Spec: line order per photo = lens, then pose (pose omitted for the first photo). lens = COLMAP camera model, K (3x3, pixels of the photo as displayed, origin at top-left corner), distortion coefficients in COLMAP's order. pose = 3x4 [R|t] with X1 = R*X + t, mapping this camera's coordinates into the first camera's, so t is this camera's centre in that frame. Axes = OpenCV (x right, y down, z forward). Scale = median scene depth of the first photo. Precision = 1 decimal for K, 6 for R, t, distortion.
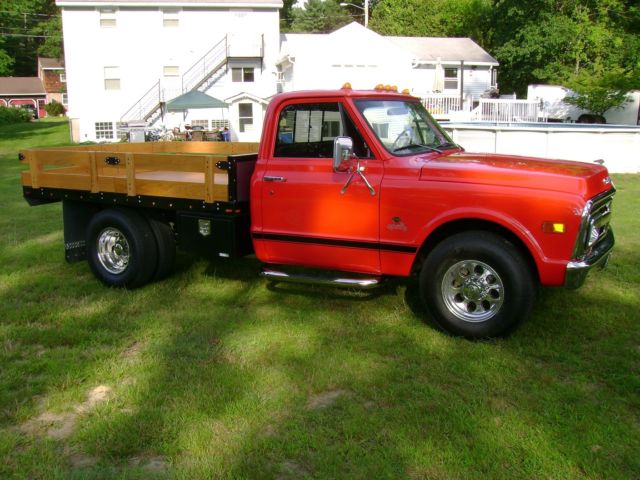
lens RADIAL K [[631.6, 0, 324.3], [0, 631.6, 241.4], [0, 0, 1]] dist [-0.162494, 0.125498]
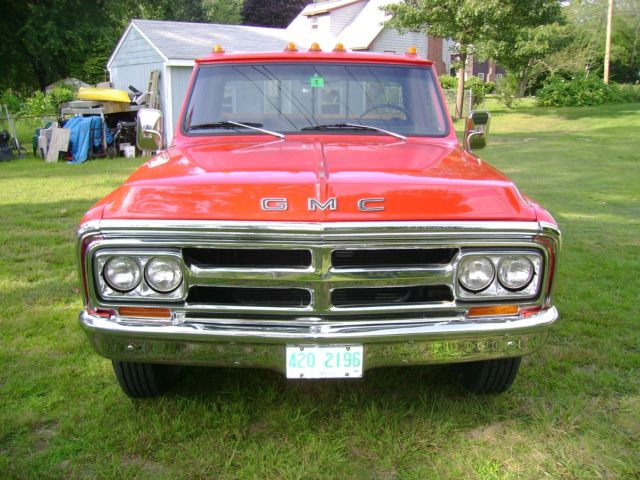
lens RADIAL K [[631.6, 0, 324.3], [0, 631.6, 241.4], [0, 0, 1]] dist [-0.162494, 0.125498]
pose [[0.520803, 0.203027, -0.829183, 0.130972], [-0.176210, 0.975957, 0.128288, -0.020245], [0.835293, 0.079298, 0.544057, 0.107291]]
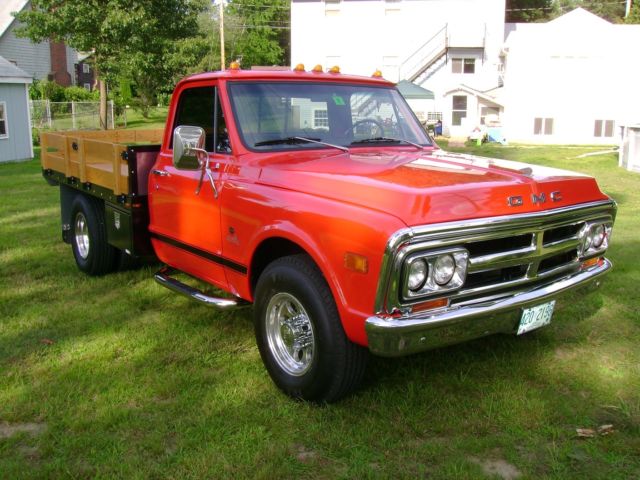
lens RADIAL K [[631.6, 0, 324.3], [0, 631.6, 241.4], [0, 0, 1]] dist [-0.162494, 0.125498]
pose [[0.915534, 0.097704, -0.390193, 0.076834], [-0.093280, 0.995178, 0.030323, -0.008011], [0.391274, 0.008636, 0.920234, 0.043522]]
